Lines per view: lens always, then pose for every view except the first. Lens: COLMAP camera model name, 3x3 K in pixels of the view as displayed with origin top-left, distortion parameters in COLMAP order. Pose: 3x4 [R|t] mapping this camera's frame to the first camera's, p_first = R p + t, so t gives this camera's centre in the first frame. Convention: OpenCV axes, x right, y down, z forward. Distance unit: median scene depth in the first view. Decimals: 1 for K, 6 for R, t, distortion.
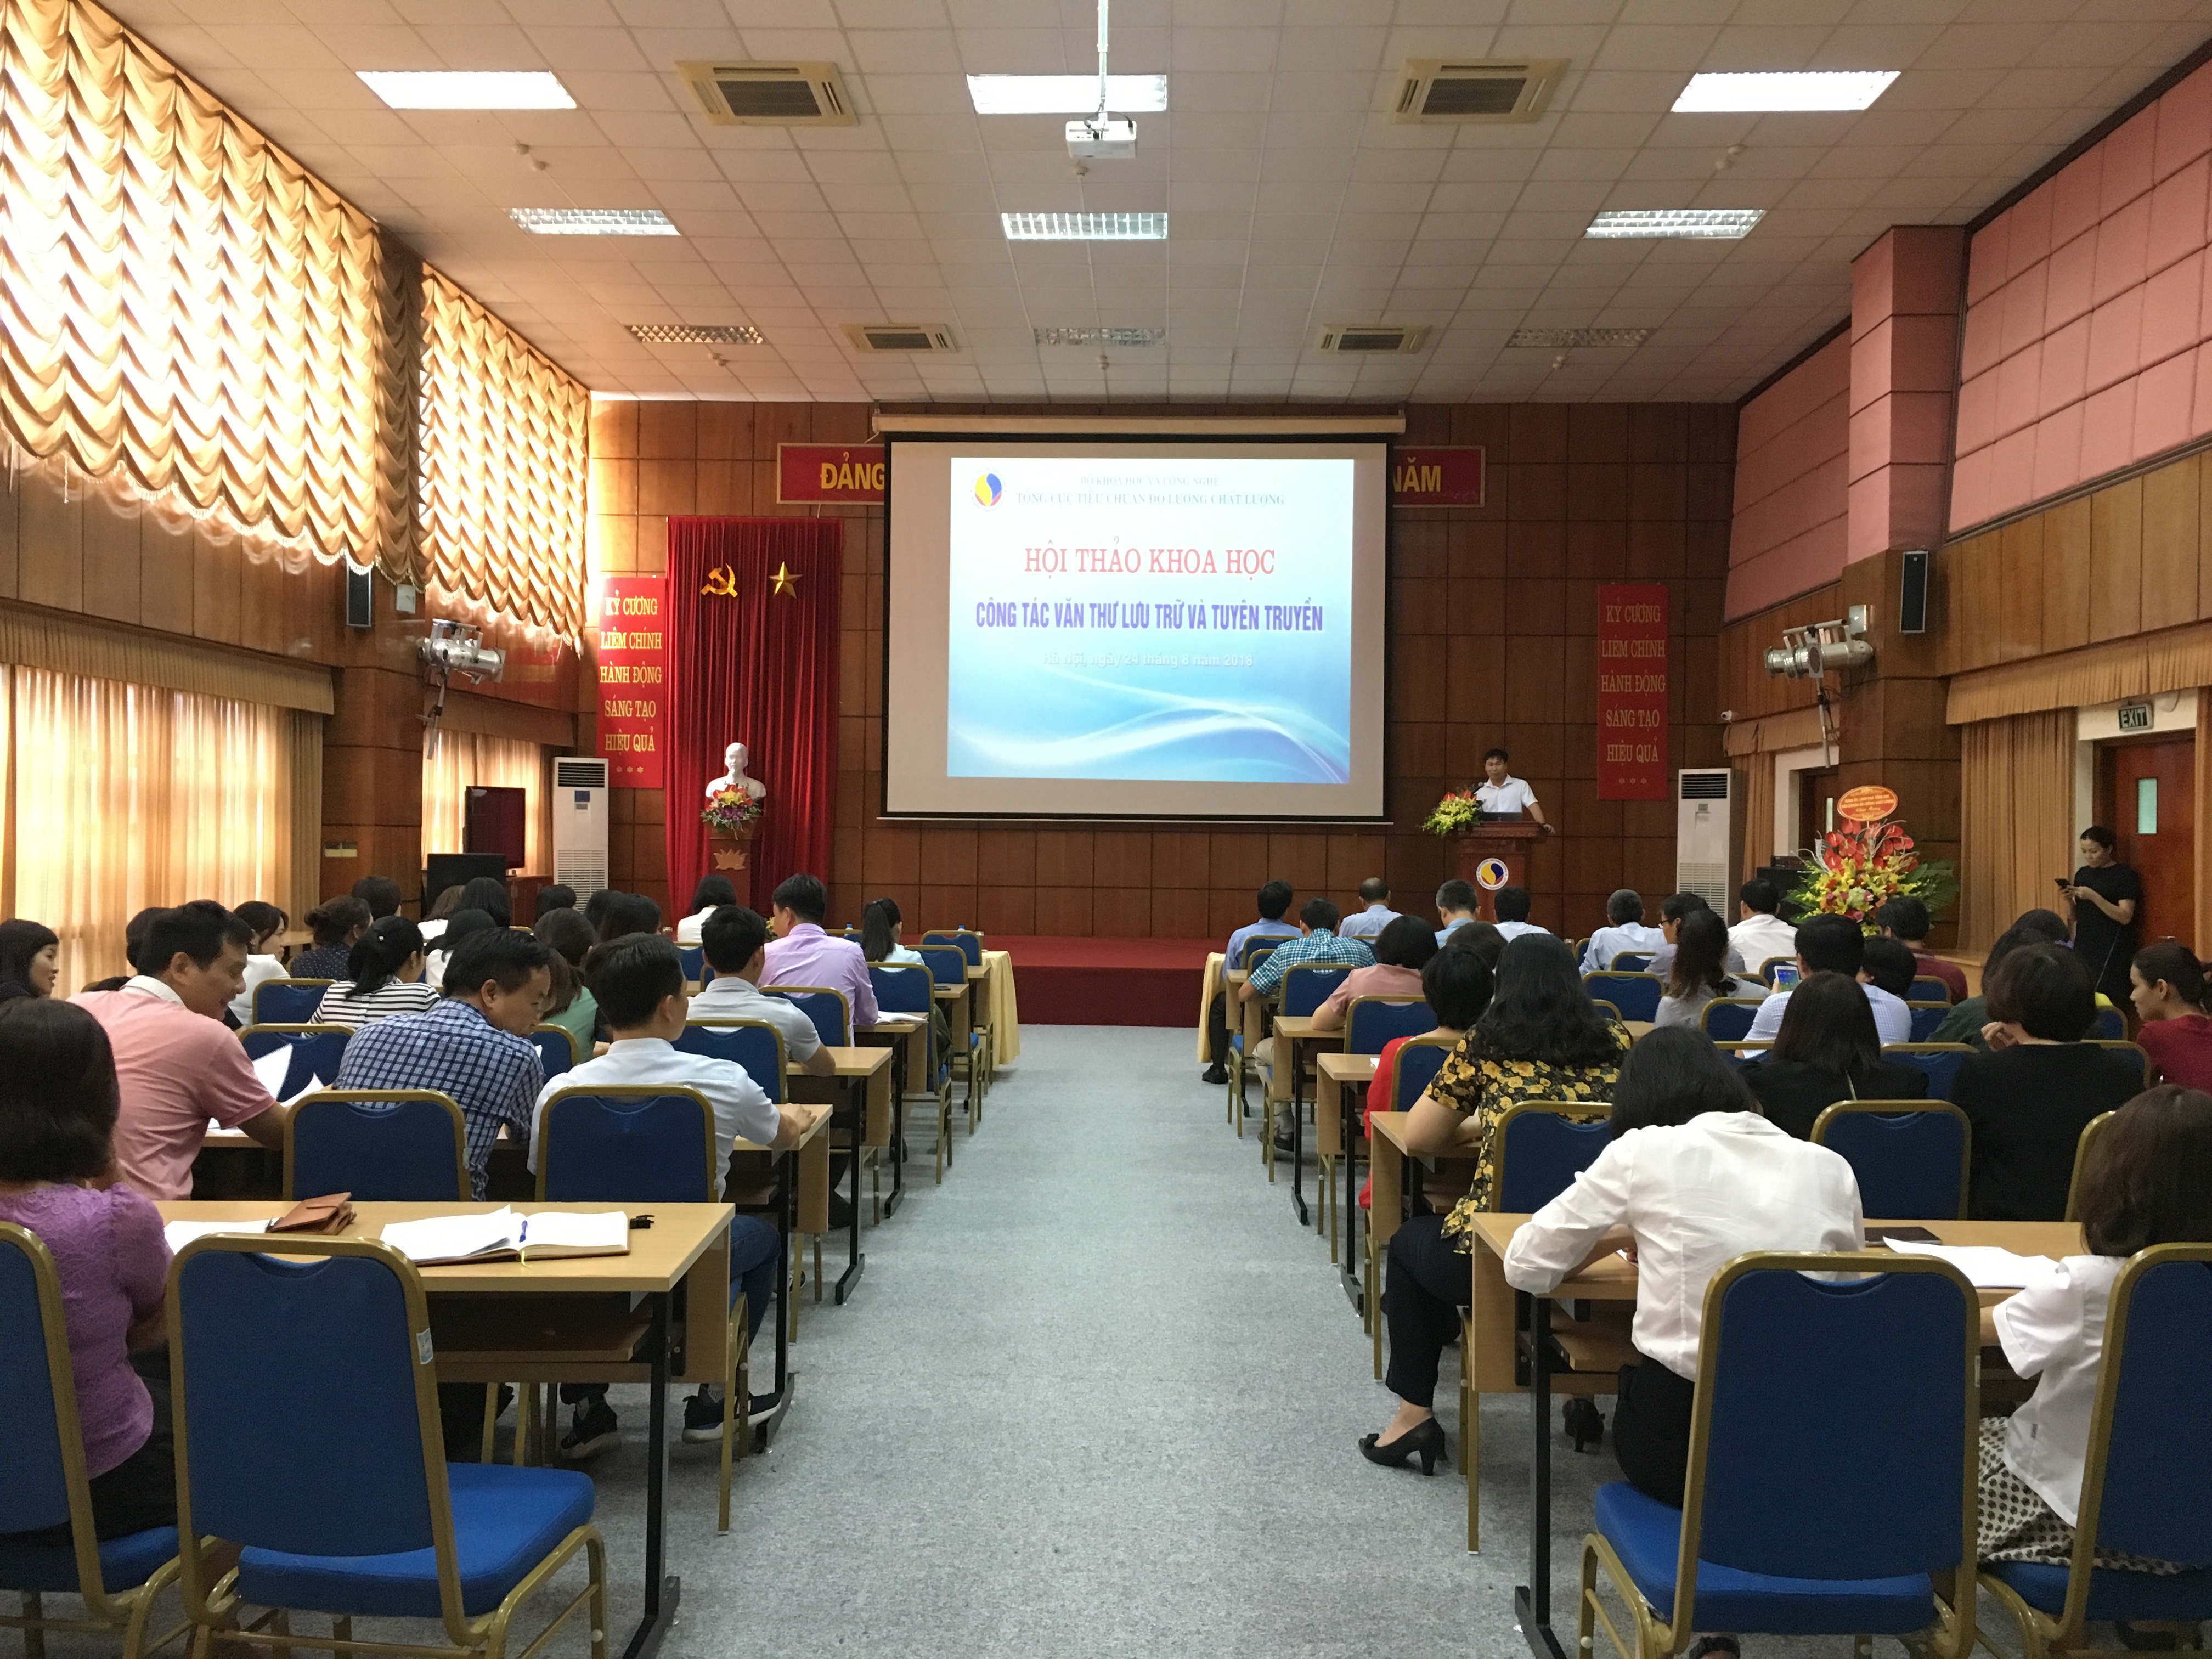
lens RADIAL K [[1861.6, 0, 1103.8], [0, 1861.6, 841.2], [0, 0, 1]] dist [0.042883, 0.000434]
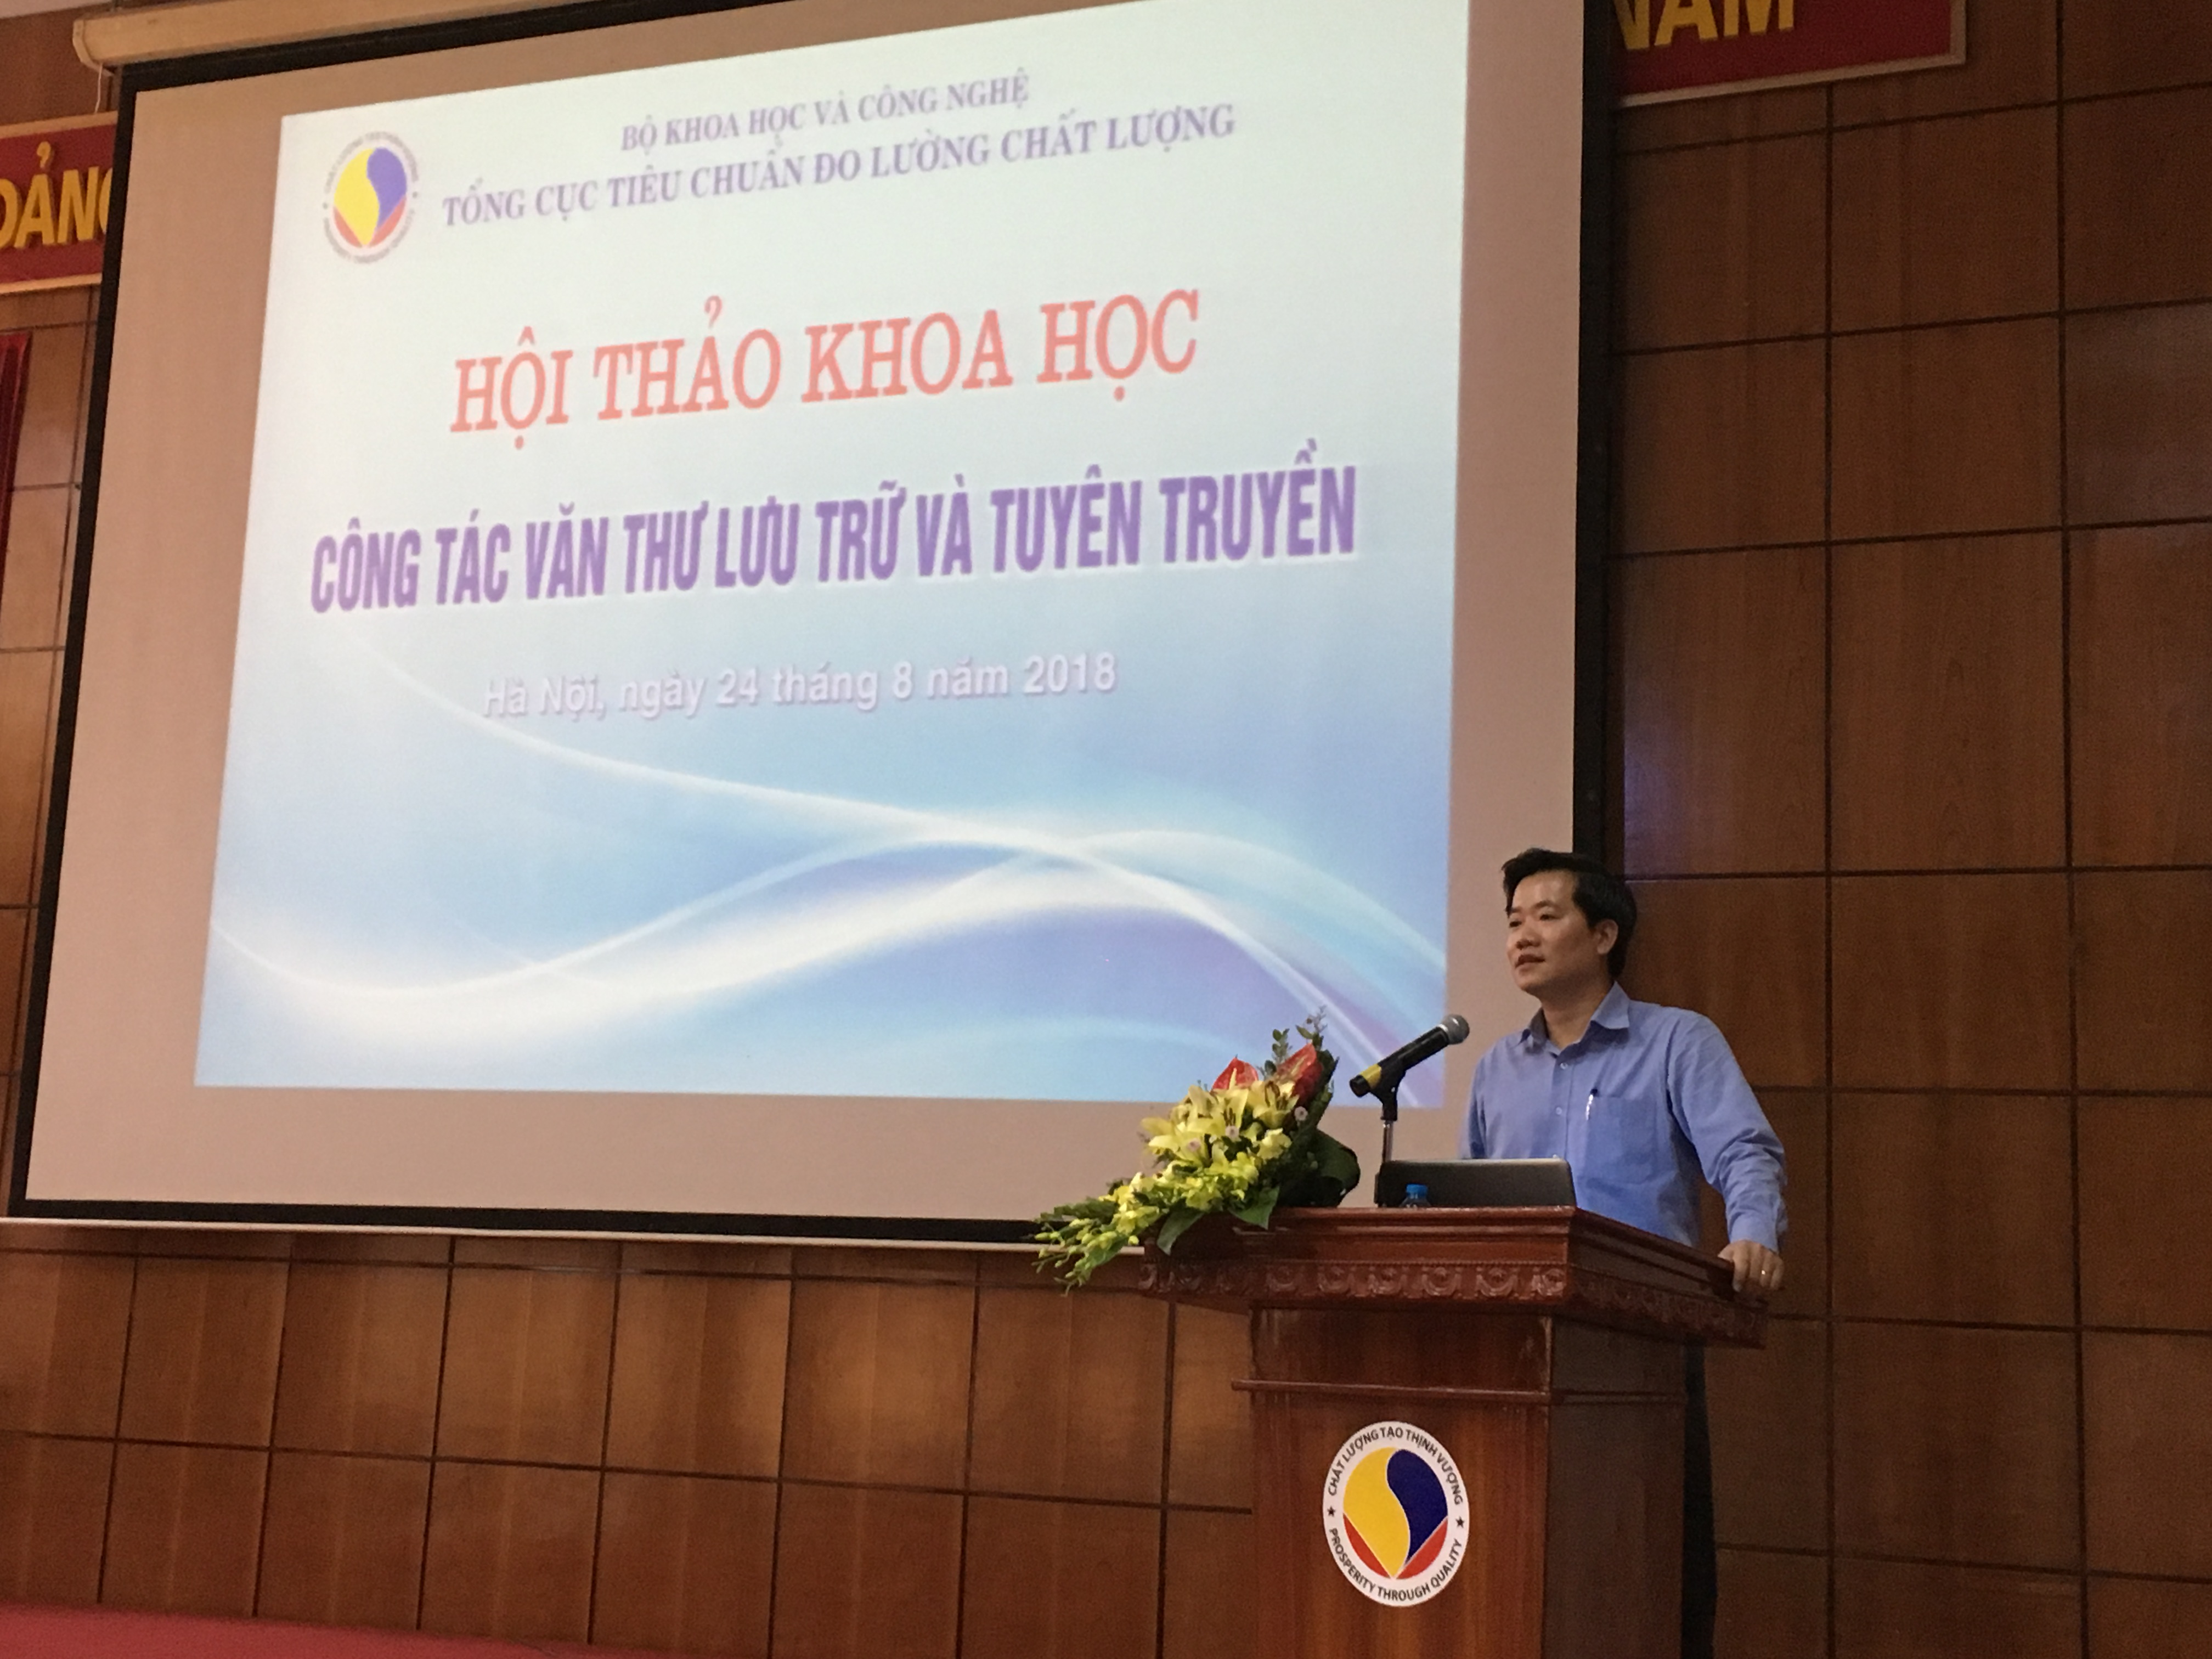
lens RADIAL K [[2965.0, 0, 1103.9], [0, 2965.0, 821.7], [0, 0, 1]] dist [0.070880, 0.000000]
pose [[0.940001, -0.033108, -0.339562, 0.229981], [-0.024524, 0.986149, -0.164041, -0.000232], [0.340290, 0.162526, 0.926168, 0.583625]]
